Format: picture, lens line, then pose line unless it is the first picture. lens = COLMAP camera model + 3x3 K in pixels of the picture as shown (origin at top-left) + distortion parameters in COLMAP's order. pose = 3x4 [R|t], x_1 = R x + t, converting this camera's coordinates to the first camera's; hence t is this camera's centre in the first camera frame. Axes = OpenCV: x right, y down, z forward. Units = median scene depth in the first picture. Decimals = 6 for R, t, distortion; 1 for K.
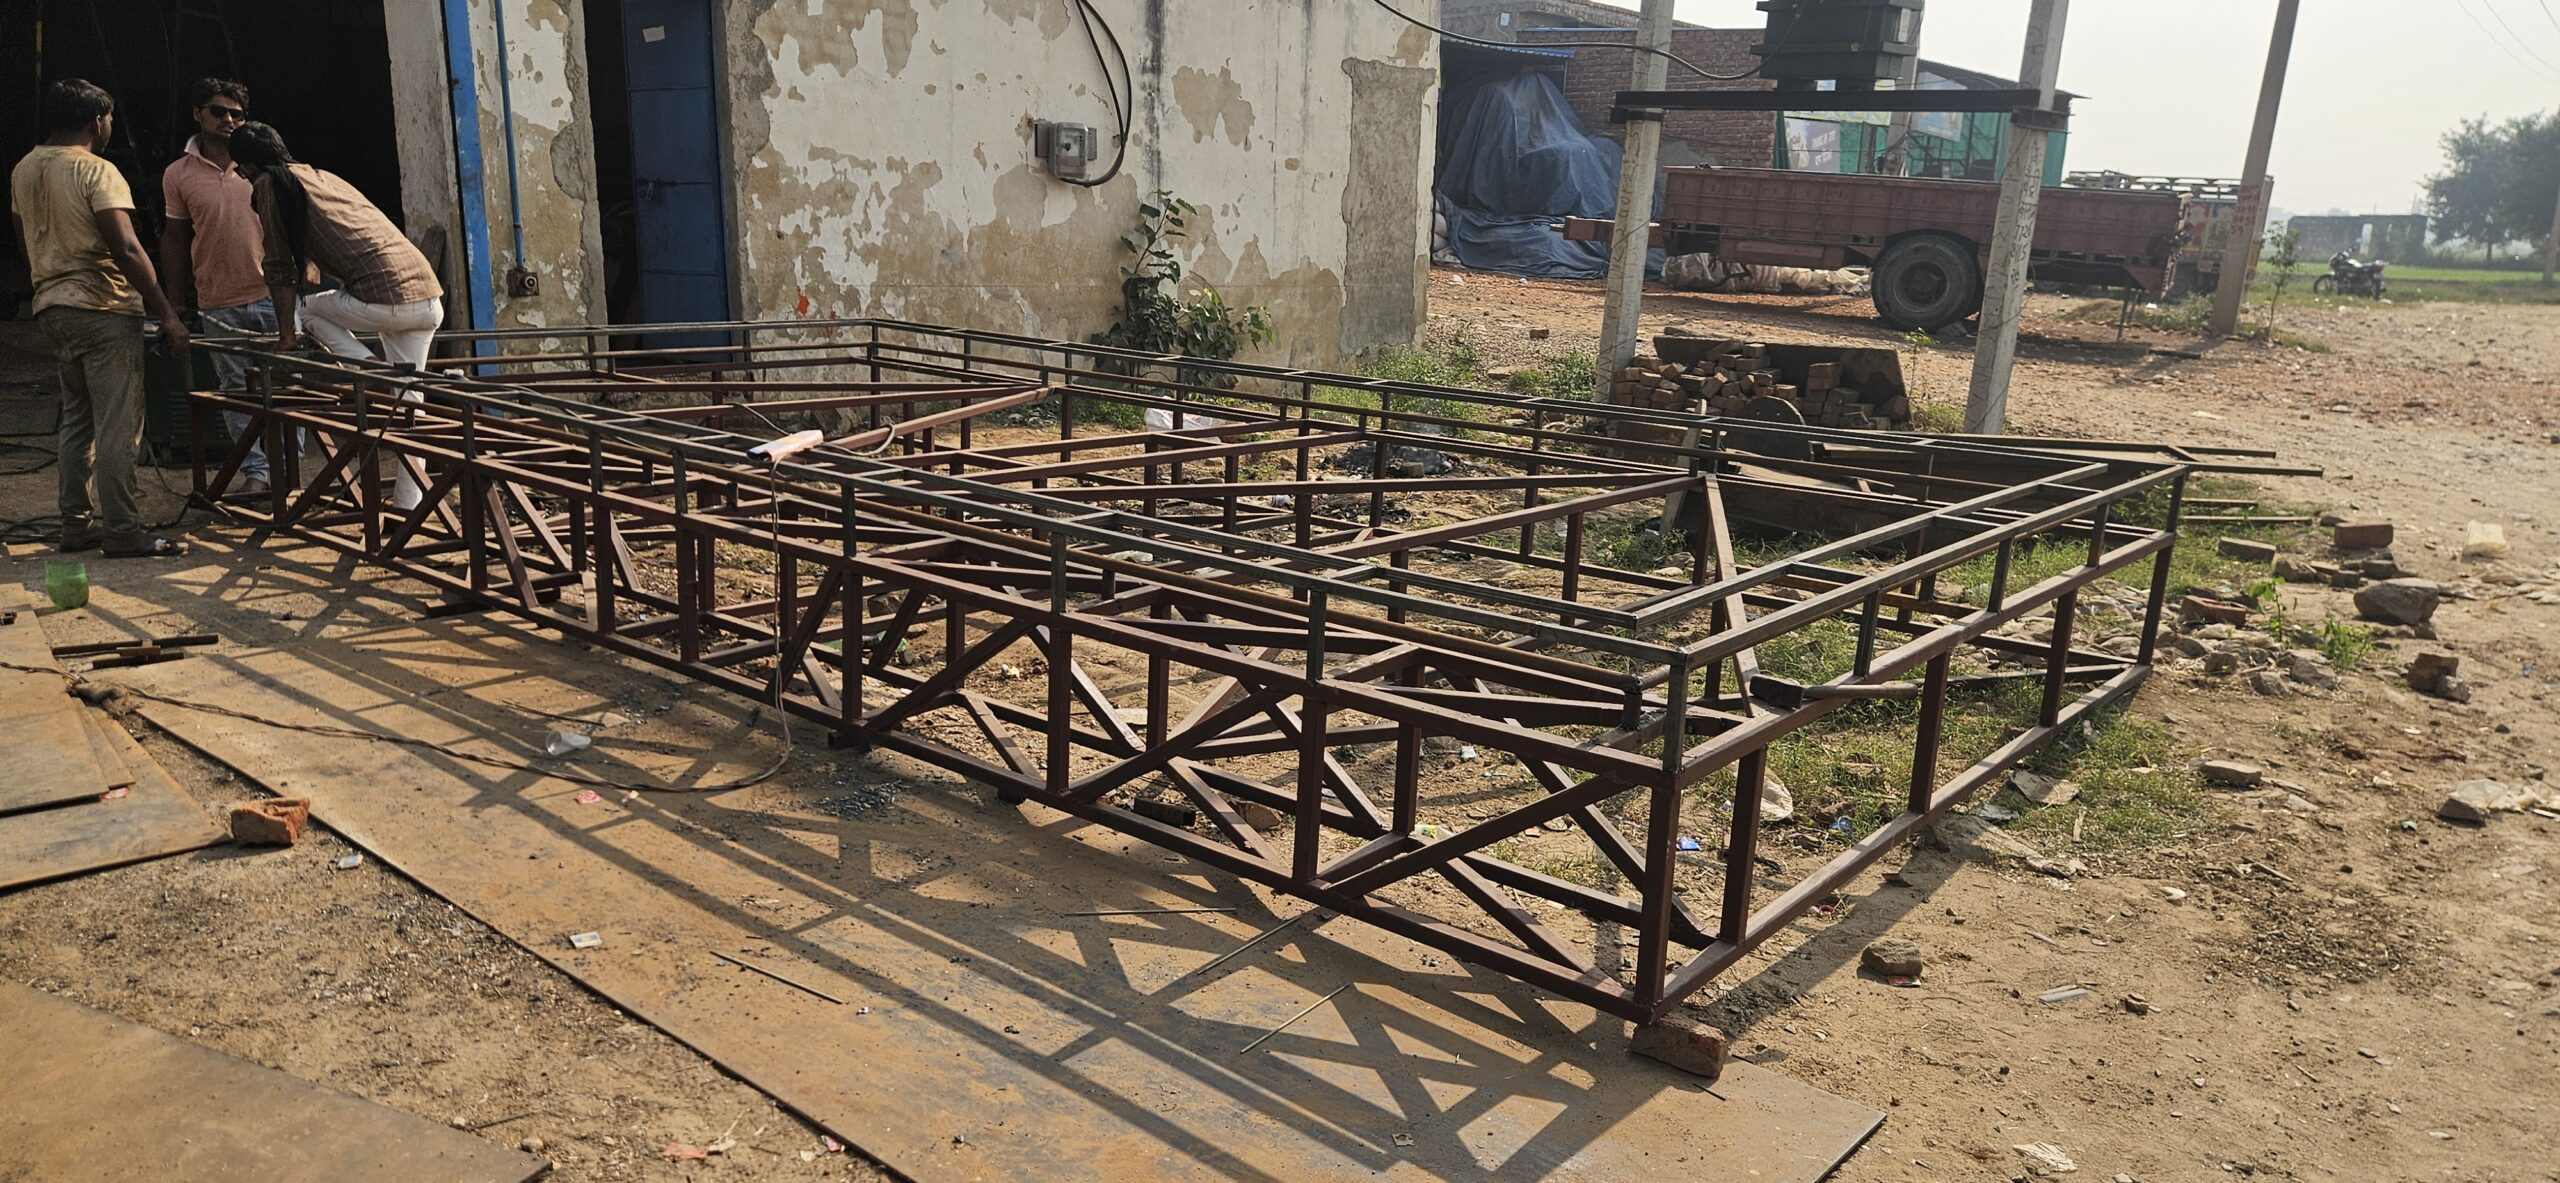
lens RADIAL K [[1722.8, 0, 1275.1], [0, 1722.8, 608.3], [0, 0, 1]] dist [0.053413, -0.019497]
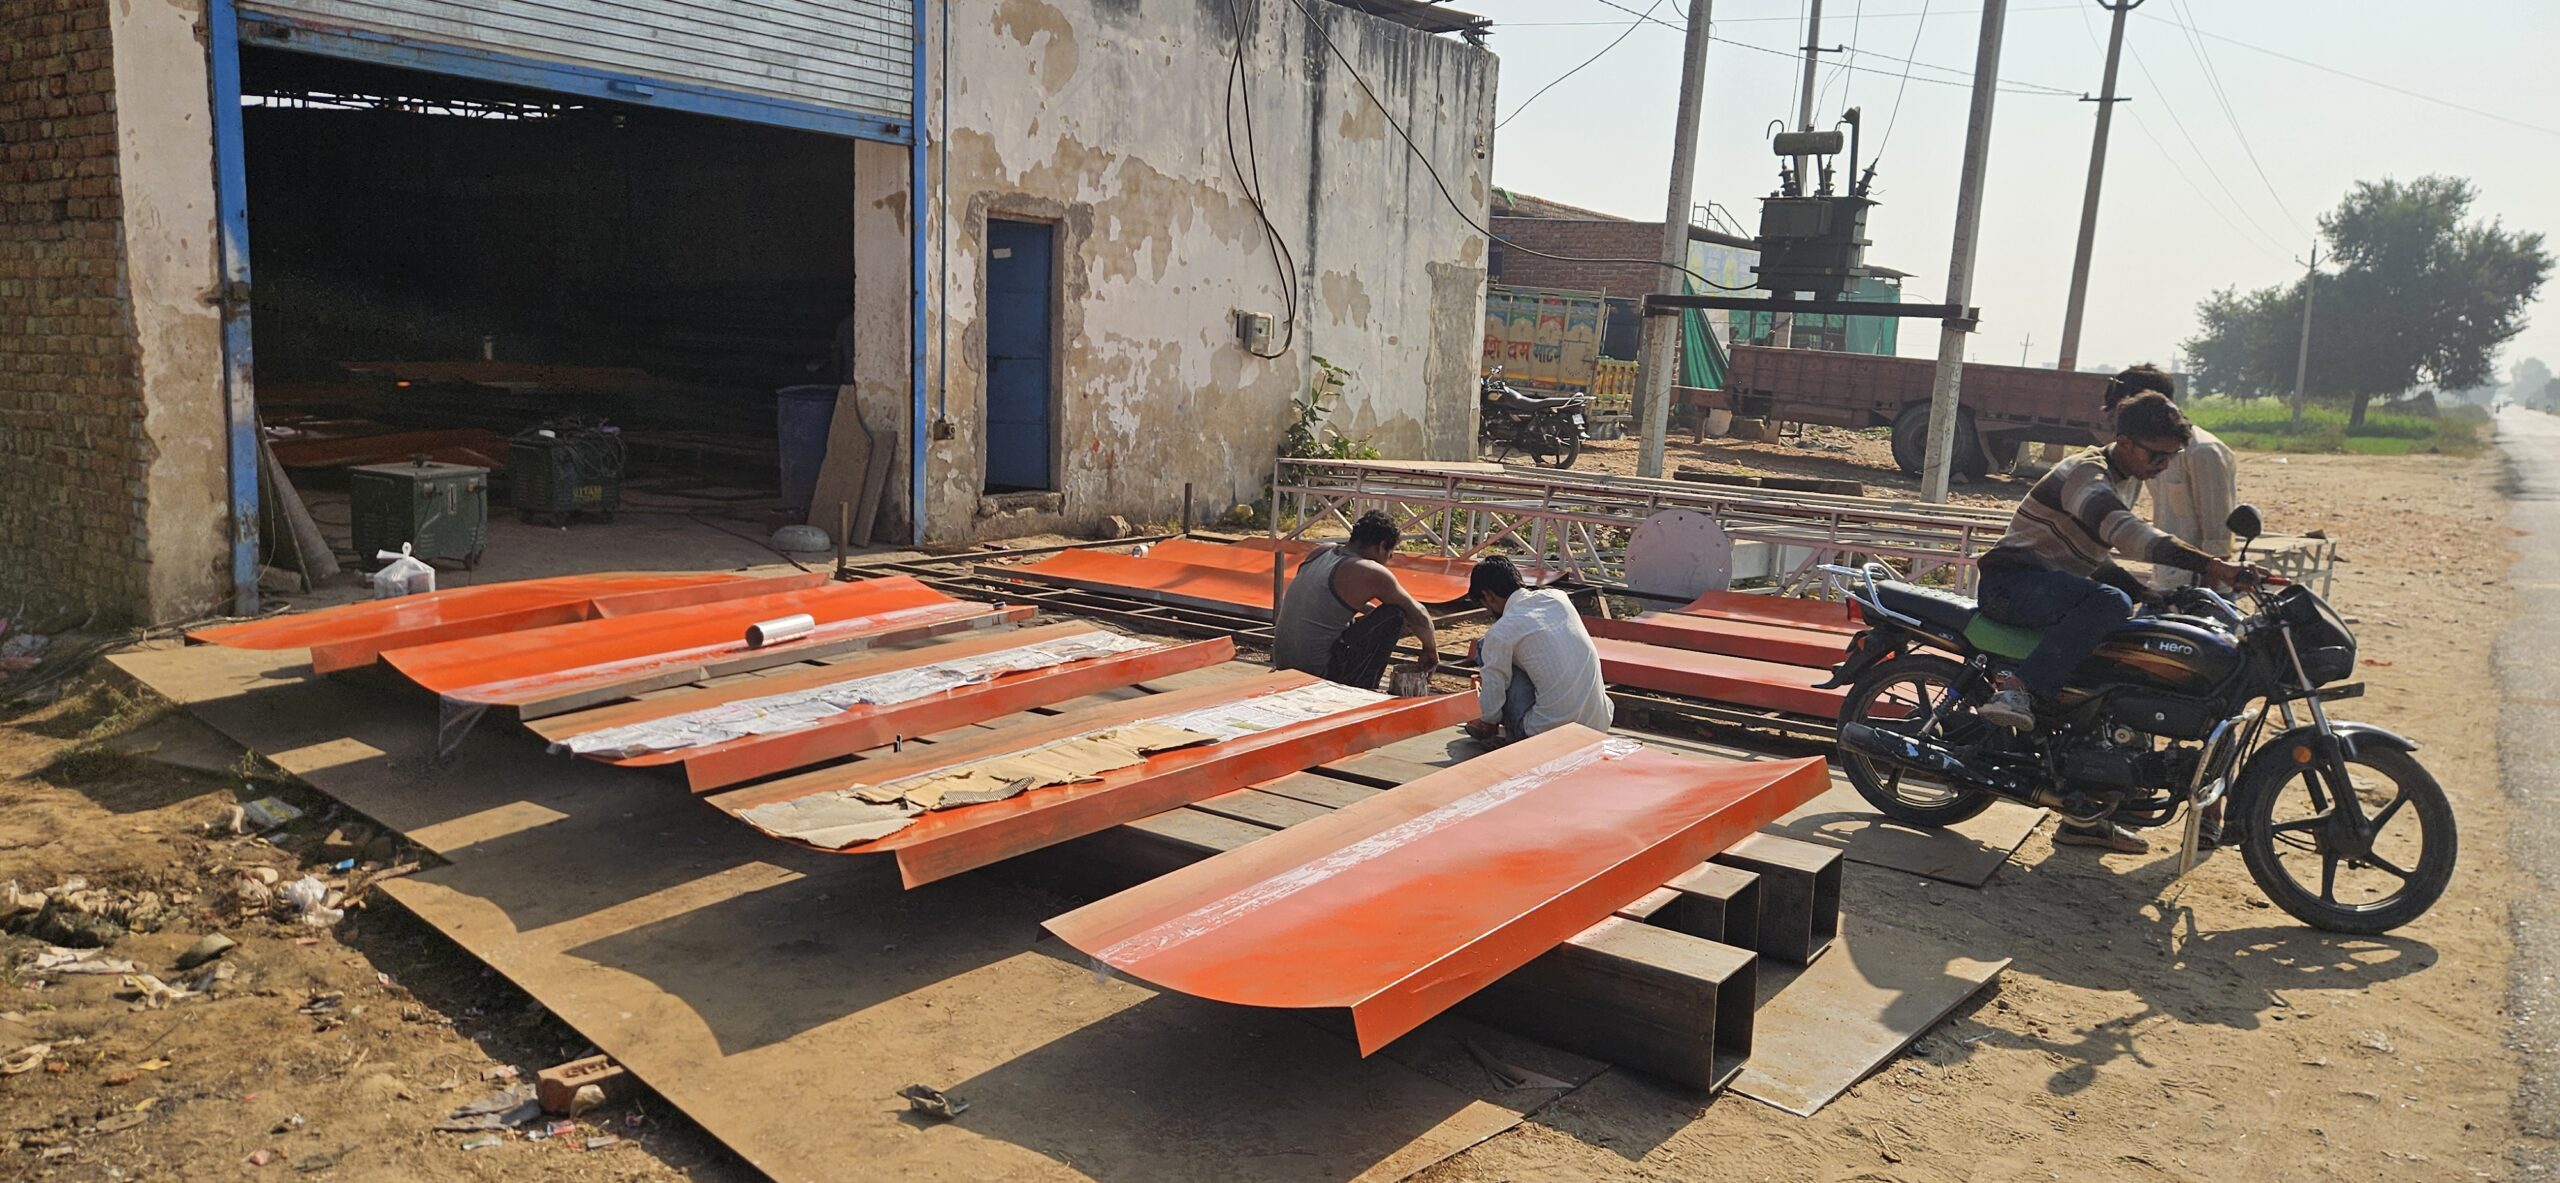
lens RADIAL K [[1722.8, 0, 1282.8], [0, 1722.8, 588.8], [0, 0, 1]] dist [0.053413, -0.019497]
pose [[0.995569, -0.002739, 0.093989, -0.234073], [0.011329, 0.995787, -0.090992, 0.058754], [-0.093344, 0.091653, 0.991406, -0.327339]]
